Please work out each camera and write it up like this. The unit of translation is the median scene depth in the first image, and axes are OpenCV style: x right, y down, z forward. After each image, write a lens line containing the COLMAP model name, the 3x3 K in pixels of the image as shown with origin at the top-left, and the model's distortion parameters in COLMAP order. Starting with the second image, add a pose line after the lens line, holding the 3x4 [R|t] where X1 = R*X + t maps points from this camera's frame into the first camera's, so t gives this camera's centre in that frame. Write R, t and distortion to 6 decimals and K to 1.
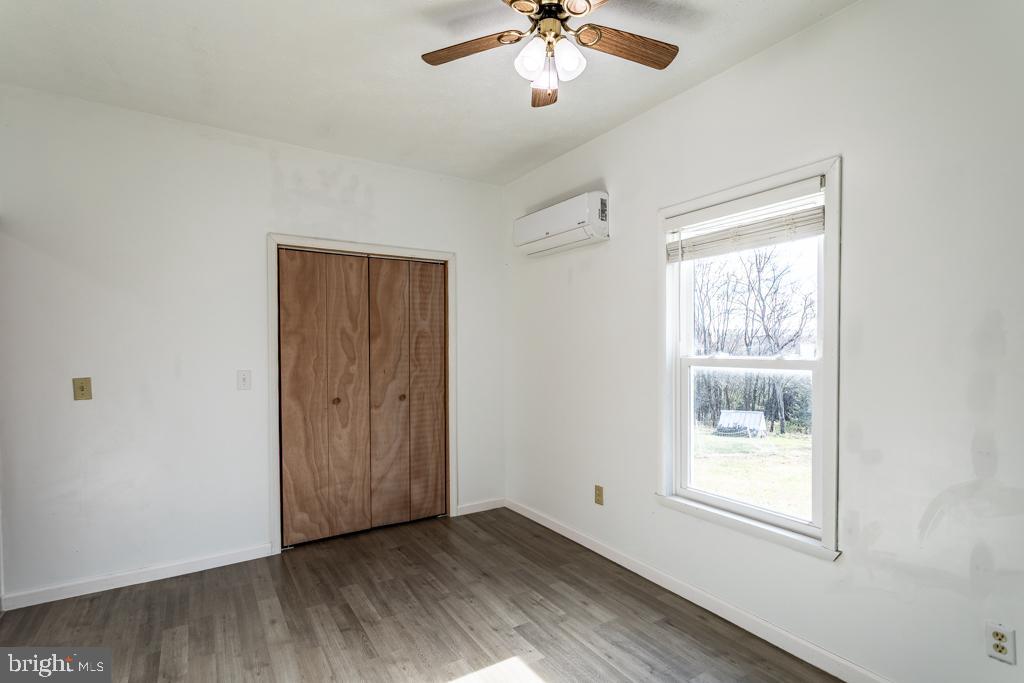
lens RADIAL K [[487.6, 0, 507.4], [0, 487.6, 356.6], [0, 0, 1]] dist [-0.000771, 0.000120]
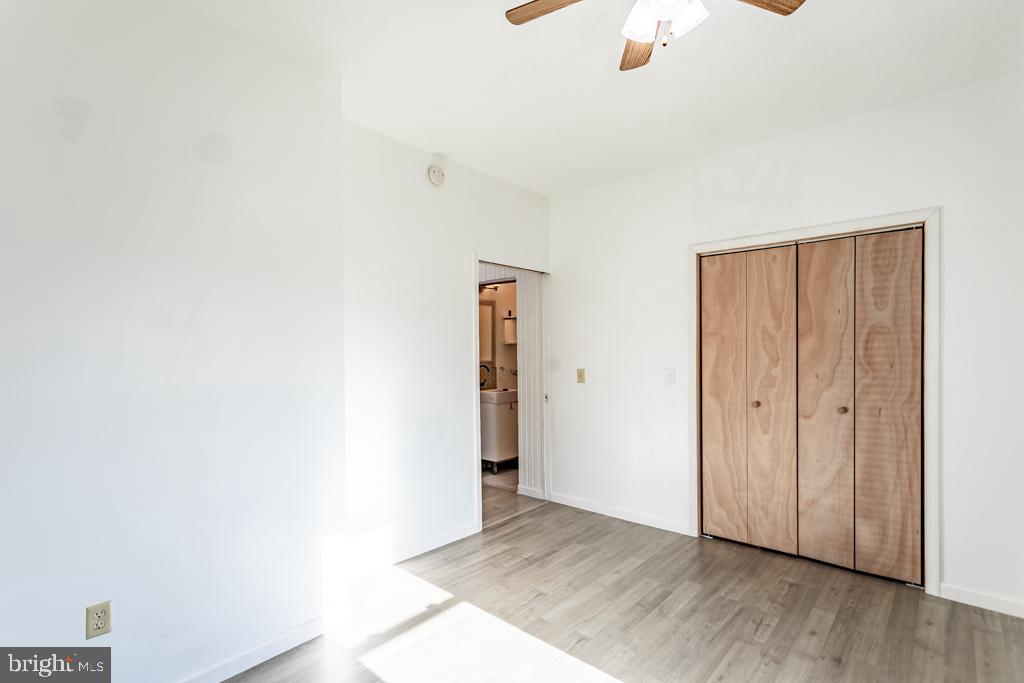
lens RADIAL K [[487.6, 0, 507.4], [0, 487.6, 356.6], [0, 0, 1]] dist [-0.000771, 0.000120]
pose [[0.270783, 0.012783, -0.962556, 0.423735], [-0.011046, 0.999887, 0.010171, -0.005901], [0.962577, 0.007878, 0.270894, 0.269601]]
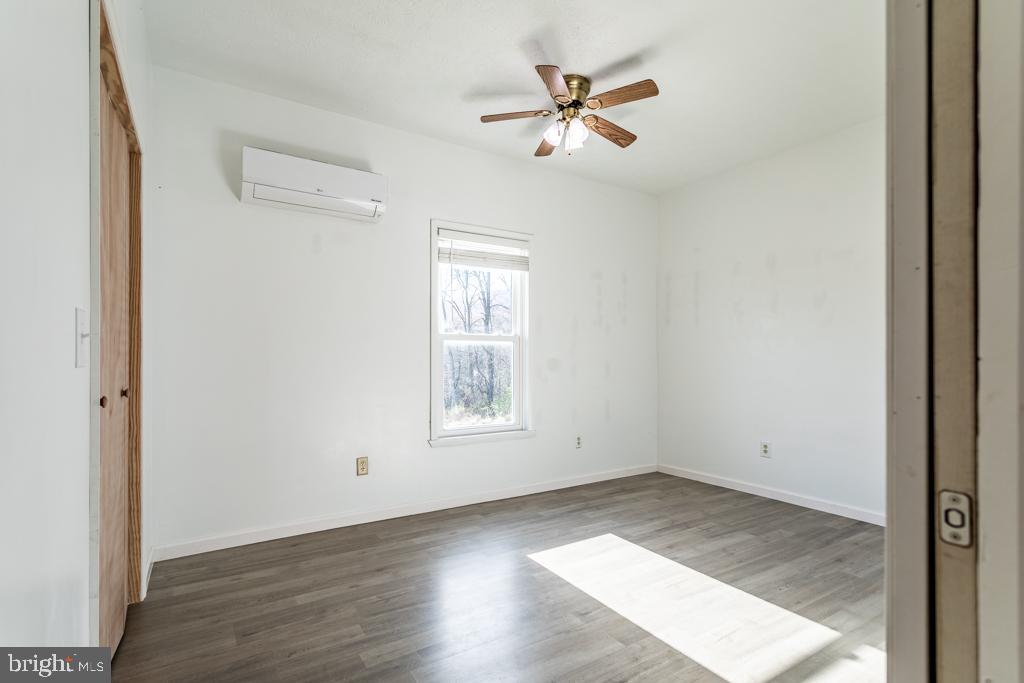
lens RADIAL K [[487.6, 0, 507.4], [0, 487.6, 356.6], [0, 0, 1]] dist [-0.000771, 0.000120]
pose [[-0.001551, 0.007388, 0.999972, -0.763998], [0.017461, 0.999820, -0.007360, 0.060715], [-0.999846, 0.017449, -0.001680, 0.630892]]
